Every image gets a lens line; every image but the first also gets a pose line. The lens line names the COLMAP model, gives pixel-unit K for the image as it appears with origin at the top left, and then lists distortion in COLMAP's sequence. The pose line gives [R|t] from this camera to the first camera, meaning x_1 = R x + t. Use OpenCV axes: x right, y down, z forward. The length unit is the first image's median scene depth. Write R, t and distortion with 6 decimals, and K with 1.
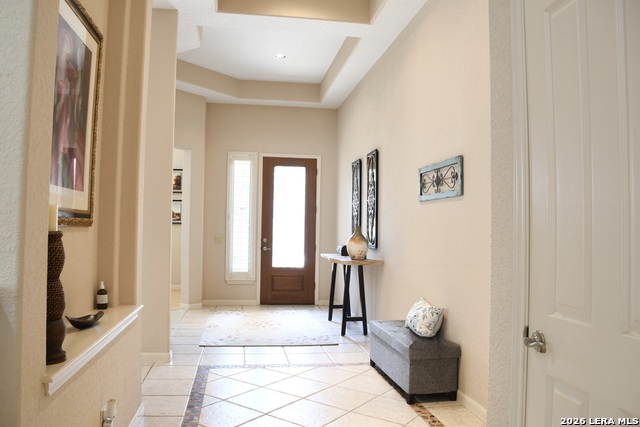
lens RADIAL K [[501.2, 0, 320.0], [0, 501.2, 213.5], [0, 0, 1]] dist [-0.172854, 0.102390]
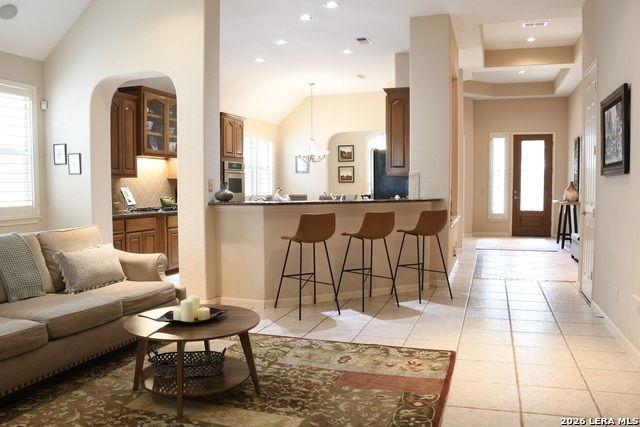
lens RADIAL K [[501.2, 0, 320.0], [0, 501.2, 213.5], [0, 0, 1]] dist [-0.172854, 0.102390]
pose [[0.878948, 0.010625, -0.476799, 0.070324], [0.030596, 0.996436, 0.078608, -0.014134], [0.475935, -0.083681, 0.875490, -0.536305]]
